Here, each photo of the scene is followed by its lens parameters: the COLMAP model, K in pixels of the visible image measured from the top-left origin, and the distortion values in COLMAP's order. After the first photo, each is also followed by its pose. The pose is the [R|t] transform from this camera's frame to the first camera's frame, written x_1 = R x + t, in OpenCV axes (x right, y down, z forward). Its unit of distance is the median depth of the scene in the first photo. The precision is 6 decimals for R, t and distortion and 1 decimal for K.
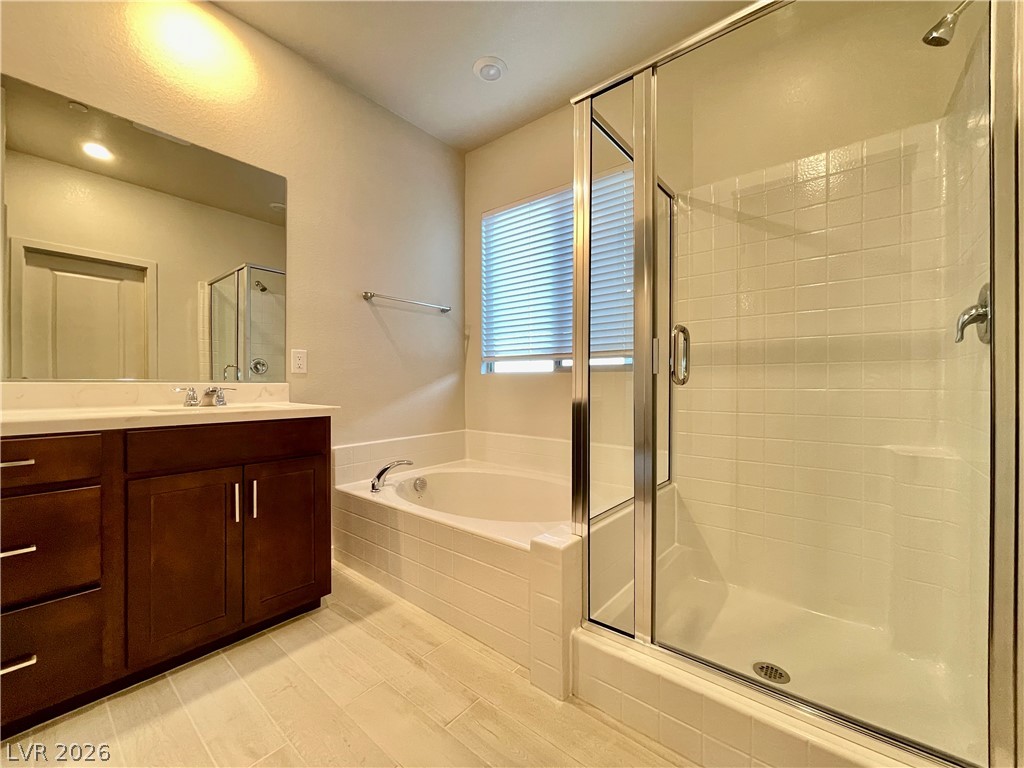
lens RADIAL K [[413.2, 0, 508.1], [0, 413.2, 384.6], [0, 0, 1]] dist [0.001826, 0.000657]
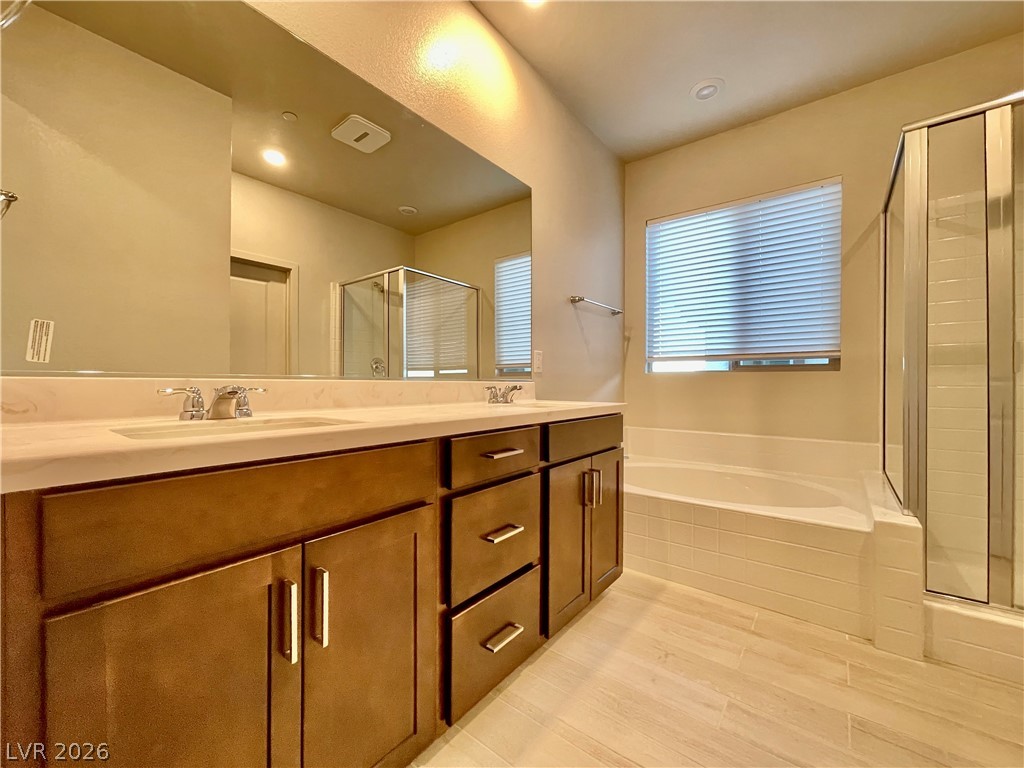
lens RADIAL K [[413.2, 0, 508.1], [0, 413.2, 384.6], [0, 0, 1]] dist [0.001826, 0.000657]
pose [[0.999676, -0.000323, 0.025440, -0.441684], [0.000240, 0.999995, 0.003267, -0.000267], [-0.025441, -0.003260, 0.999671, -0.045219]]
